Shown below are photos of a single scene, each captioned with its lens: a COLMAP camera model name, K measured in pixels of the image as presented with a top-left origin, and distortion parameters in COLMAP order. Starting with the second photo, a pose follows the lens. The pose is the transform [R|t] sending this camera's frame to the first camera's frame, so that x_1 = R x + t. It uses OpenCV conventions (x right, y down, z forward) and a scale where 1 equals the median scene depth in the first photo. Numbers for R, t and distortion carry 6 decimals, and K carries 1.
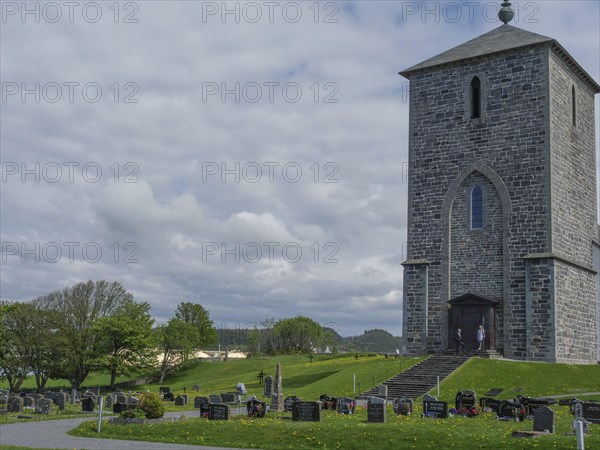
lens RADIAL K [[784.6, 0, 308.3], [0, 784.6, 225.1], [0, 0, 1]] dist [0.016855, 0.000000]
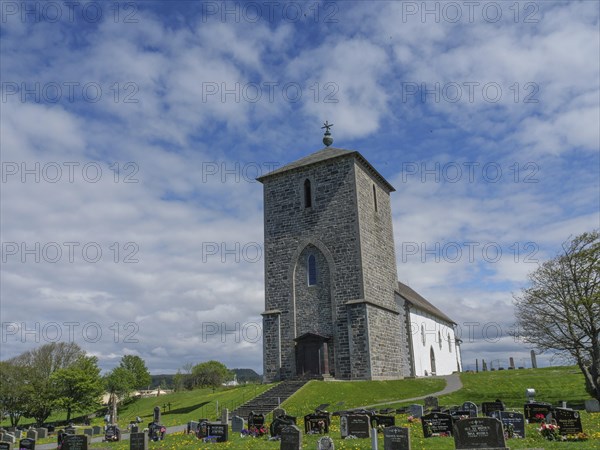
lens RADIAL K [[497.4, 0, 303.8], [0, 497.4, 221.6], [0, 0, 1]] dist [-0.040835, 0.004966]
pose [[0.989885, -0.027497, 0.139183, 0.079425], [0.048856, 0.987101, -0.152459, 0.026669], [-0.133196, 0.157717, 0.978460, 0.125147]]
